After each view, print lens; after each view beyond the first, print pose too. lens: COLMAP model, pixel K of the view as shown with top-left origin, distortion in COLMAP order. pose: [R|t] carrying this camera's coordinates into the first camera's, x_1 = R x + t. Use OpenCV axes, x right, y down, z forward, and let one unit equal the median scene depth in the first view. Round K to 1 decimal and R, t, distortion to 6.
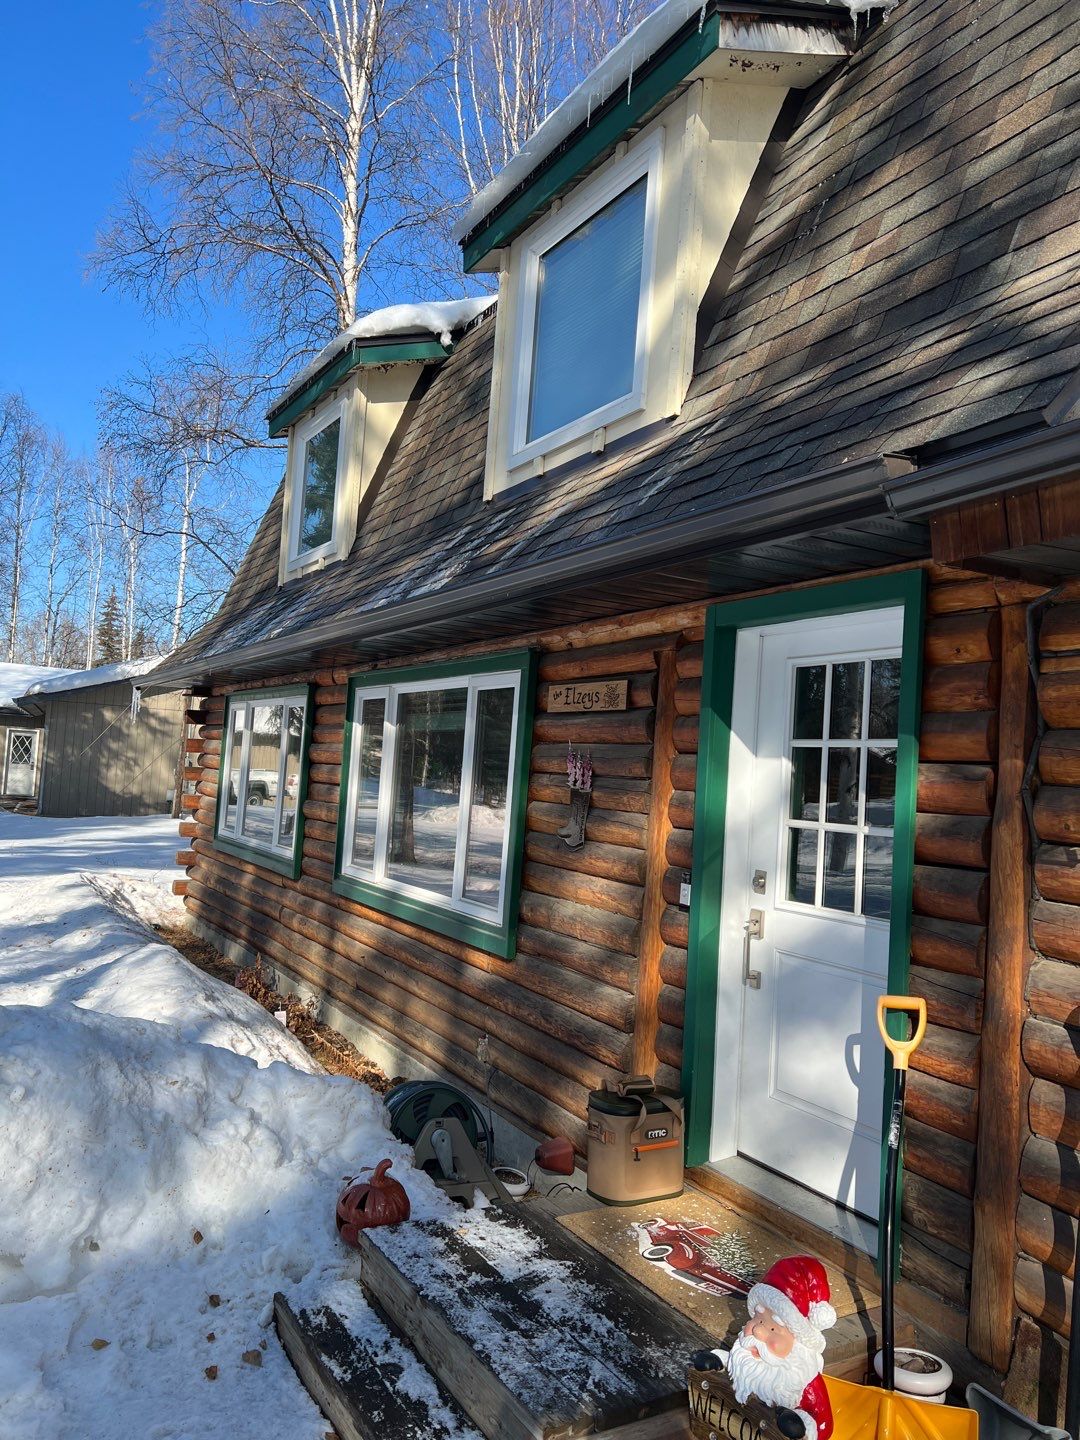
lens RADIAL K [[1076.7, 0, 543.2], [0, 1076.7, 708.3], [0, 0, 1]] dist [0.039994, -0.043978]
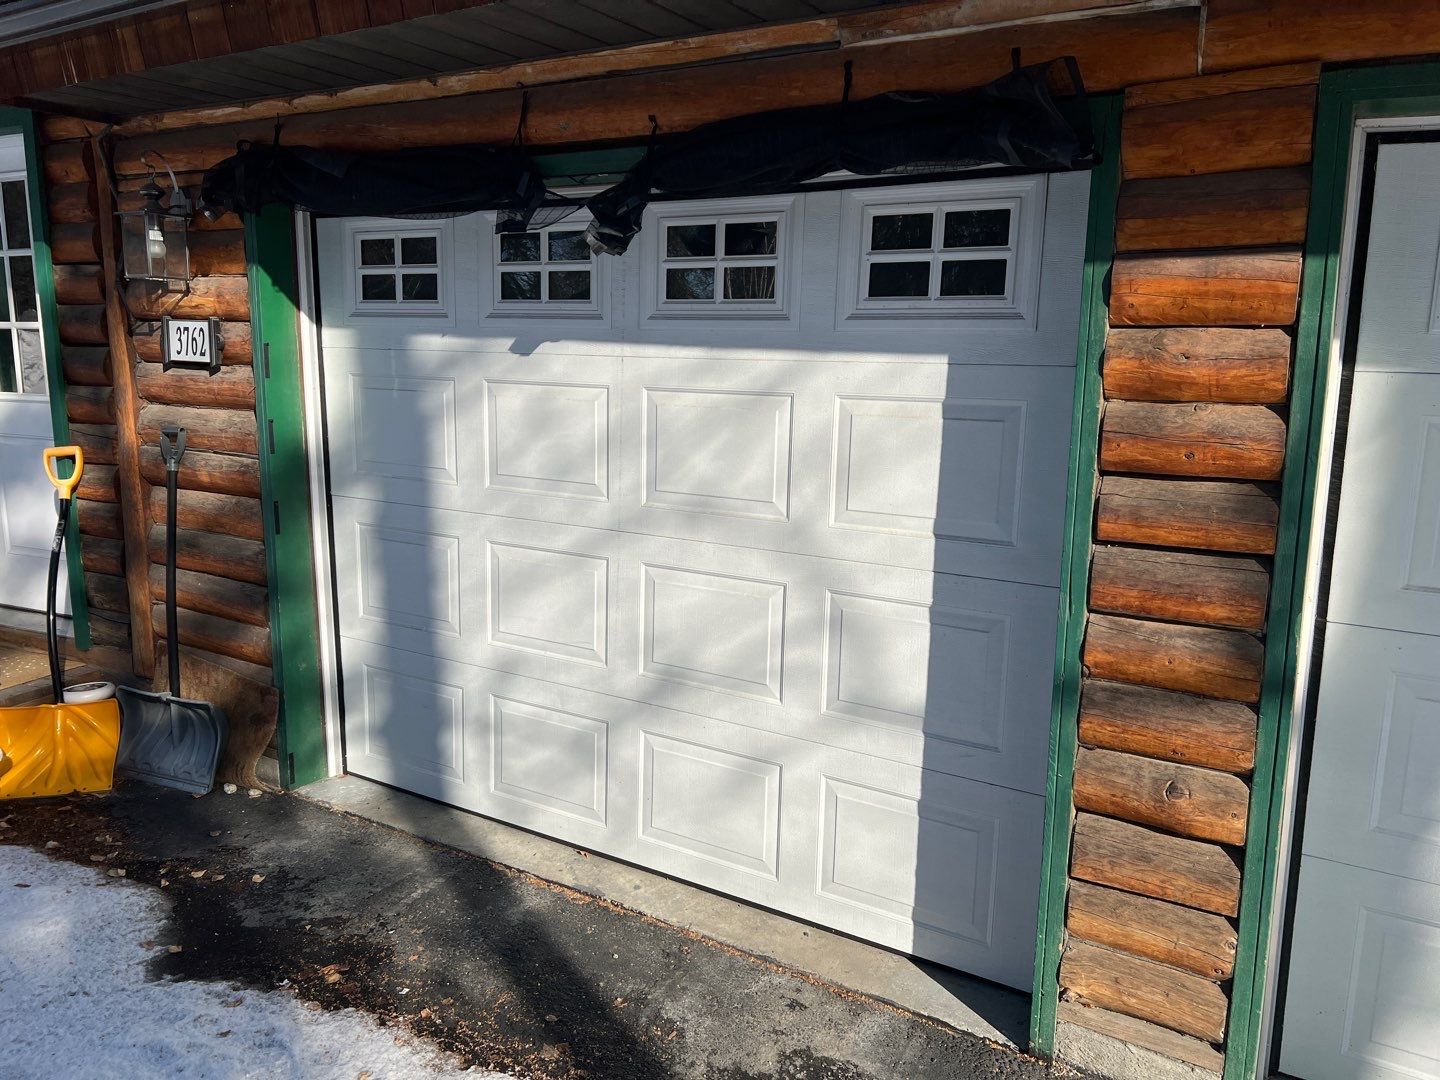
lens RADIAL K [[1076.7, 0, 724.4], [0, 1076.7, 539.9], [0, 0, 1]] dist [0.039994, -0.043978]
pose [[0.816986, -0.154976, 0.555443, 0.244983], [0.002051, 0.963985, 0.265949, 0.025260], [-0.576654, -0.216137, 0.787880, -0.553847]]
